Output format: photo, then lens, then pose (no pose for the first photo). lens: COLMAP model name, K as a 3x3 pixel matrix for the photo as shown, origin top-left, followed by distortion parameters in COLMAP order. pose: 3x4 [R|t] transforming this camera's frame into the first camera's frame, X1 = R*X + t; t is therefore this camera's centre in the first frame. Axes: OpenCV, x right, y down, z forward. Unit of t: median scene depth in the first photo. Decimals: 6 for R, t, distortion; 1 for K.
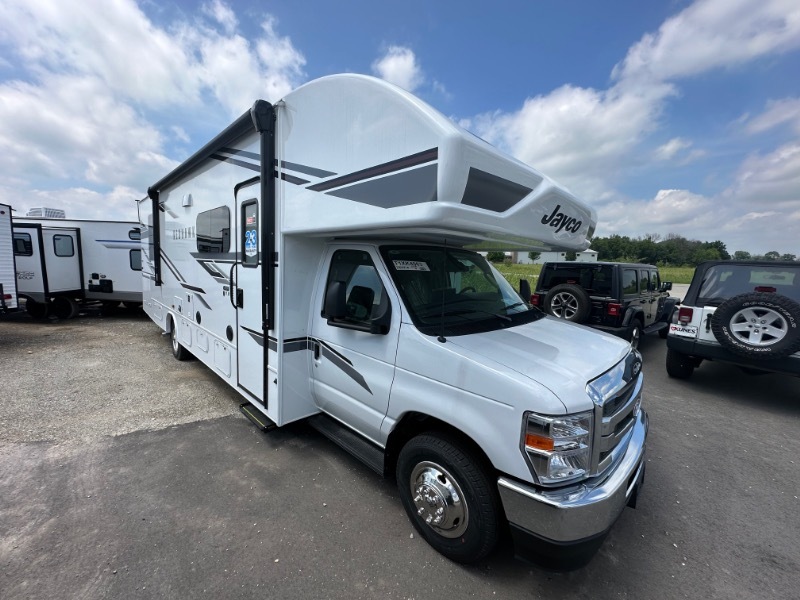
lens RADIAL K [[313.0, 0, 397.2], [0, 313.0, 300.6], [0, 0, 1]] dist [-0.017056, -0.000074]
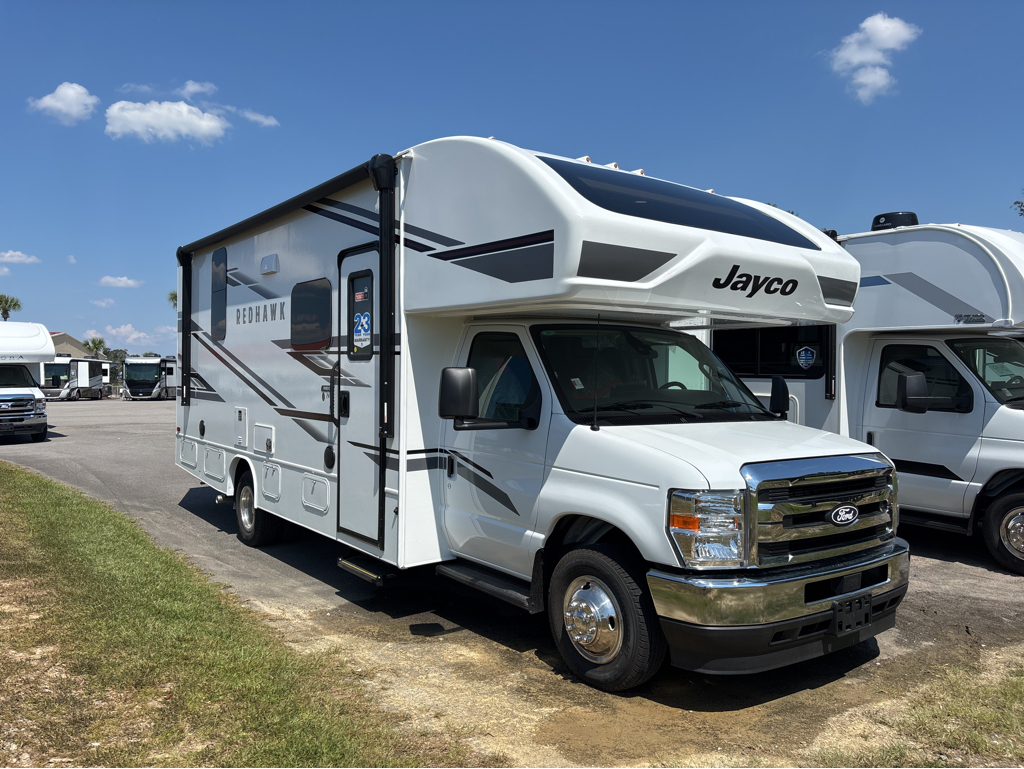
lens RADIAL K [[750.4, 0, 515.6], [0, 750.4, 383.3], [0, 0, 1]] dist [0.017007, -0.008929]
pose [[0.987469, -0.031328, -0.154672, 0.196806], [0.015608, 0.994680, -0.101822, 0.162230], [0.157039, 0.098132, 0.982705, -0.824231]]
